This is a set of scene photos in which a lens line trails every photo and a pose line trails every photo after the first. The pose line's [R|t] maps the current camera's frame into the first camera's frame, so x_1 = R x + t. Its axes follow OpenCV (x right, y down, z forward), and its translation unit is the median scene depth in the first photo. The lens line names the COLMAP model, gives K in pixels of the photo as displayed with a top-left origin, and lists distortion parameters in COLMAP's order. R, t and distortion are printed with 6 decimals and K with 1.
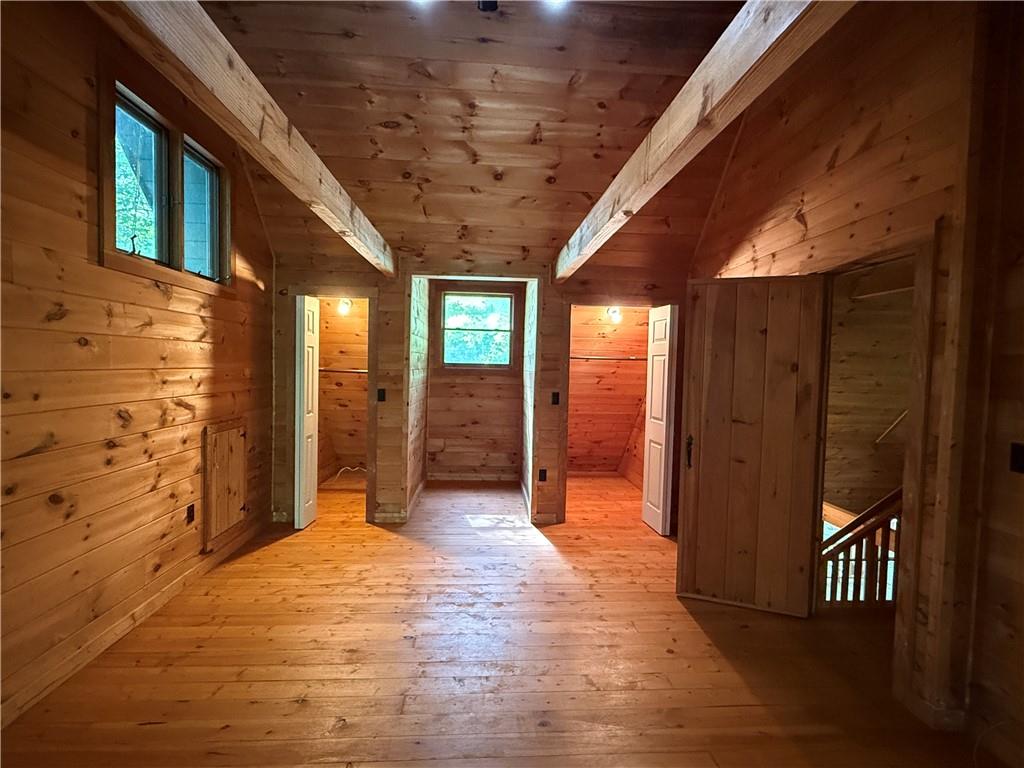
lens RADIAL K [[509.8, 0, 512.6], [0, 509.8, 384.7], [0, 0, 1]] dist [-0.006371, -0.000510]
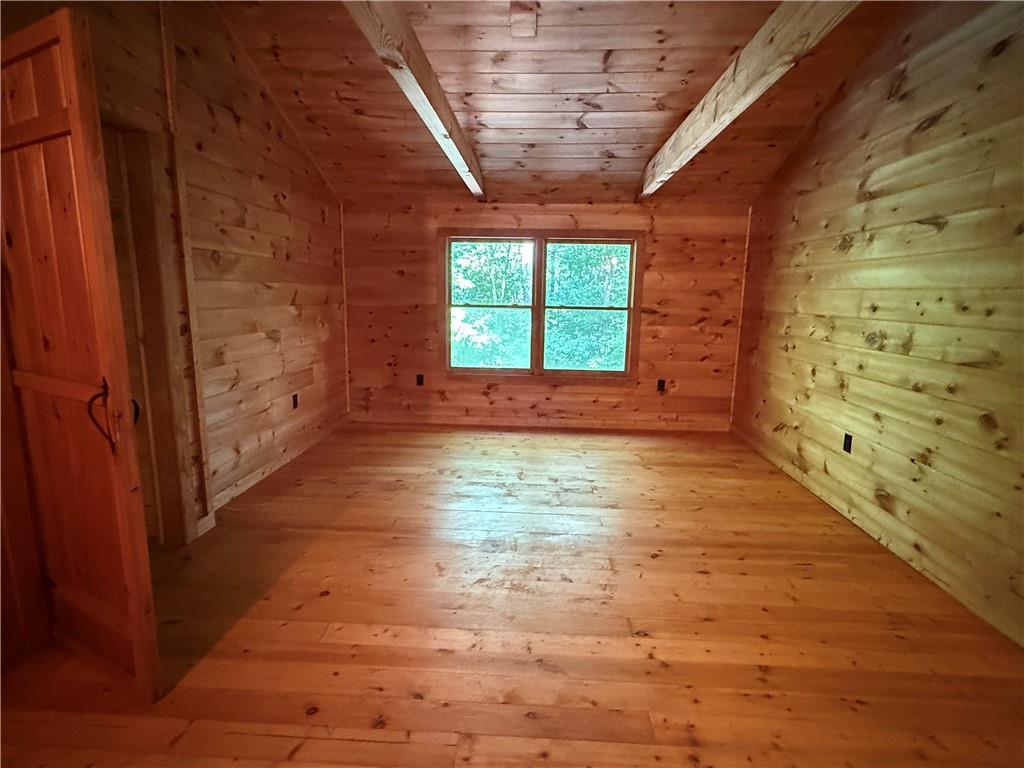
lens RADIAL K [[509.8, 0, 513.0], [0, 509.8, 381.9], [0, 0, 1]] dist [-0.006371, -0.000510]
pose [[-0.991915, -0.064244, 0.109441, -0.087256], [-0.039539, 0.975918, 0.214525, -0.019778], [-0.120588, 0.208463, -0.970568, 1.963181]]
